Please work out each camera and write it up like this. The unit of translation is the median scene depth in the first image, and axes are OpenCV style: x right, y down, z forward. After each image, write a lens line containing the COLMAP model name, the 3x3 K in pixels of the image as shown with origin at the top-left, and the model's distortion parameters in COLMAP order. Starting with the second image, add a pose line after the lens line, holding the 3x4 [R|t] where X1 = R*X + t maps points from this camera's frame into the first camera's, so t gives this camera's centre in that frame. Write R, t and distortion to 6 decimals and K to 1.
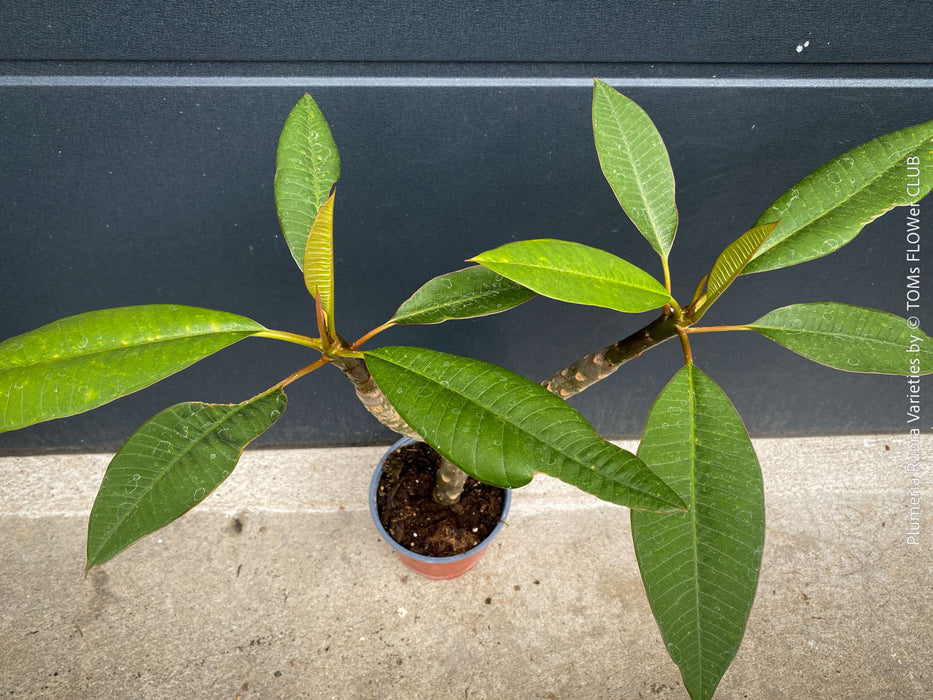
lens RADIAL K [[752.0, 0, 467.2], [0, 752.0, 352.5], [0, 0, 1]] dist [0.000631, 0.002845]
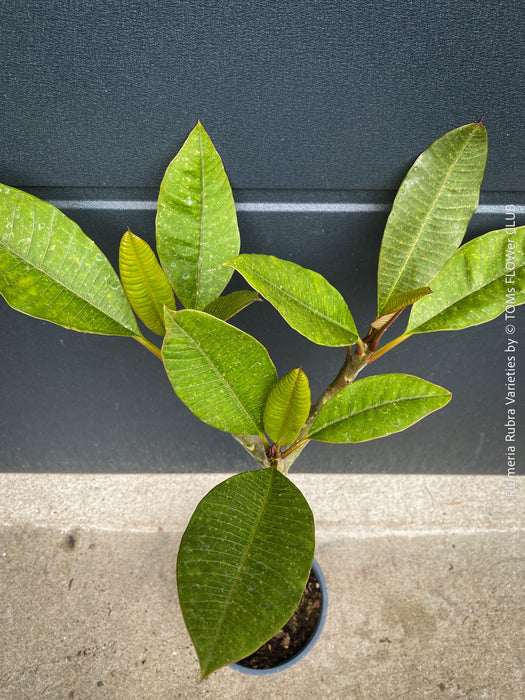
lens RADIAL K [[564.2, 0, 259.2], [0, 564.2, 347.3], [0, 0, 1]] dist [0.000631, 0.002845]
pose [[0.998776, 0.027294, -0.041253, 0.012013], [-0.023762, 0.996199, 0.083799, -0.155808], [0.043384, -0.082716, 0.995628, 0.185042]]
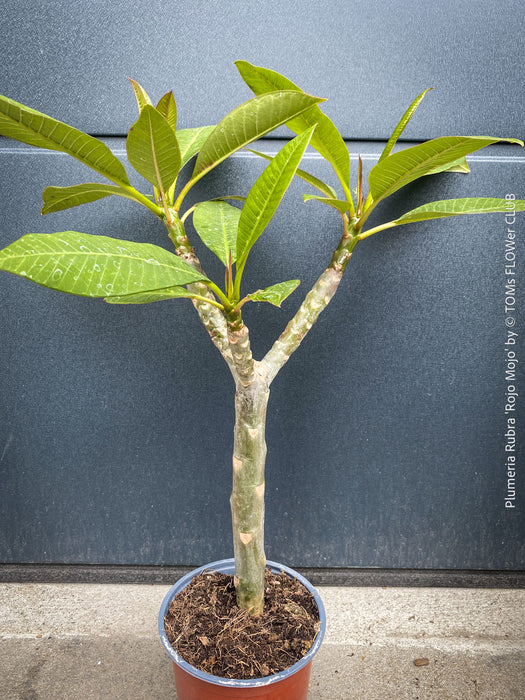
lens RADIAL K [[564.2, 0, 256.4], [0, 564.2, 346.4], [0, 0, 1]] dist [0.000631, 0.002845]
pose [[0.998958, -0.004054, -0.045469, -0.191368], [-0.026230, 0.764217, -0.644426, 0.412016], [0.037361, 0.644946, 0.763314, 0.240979]]
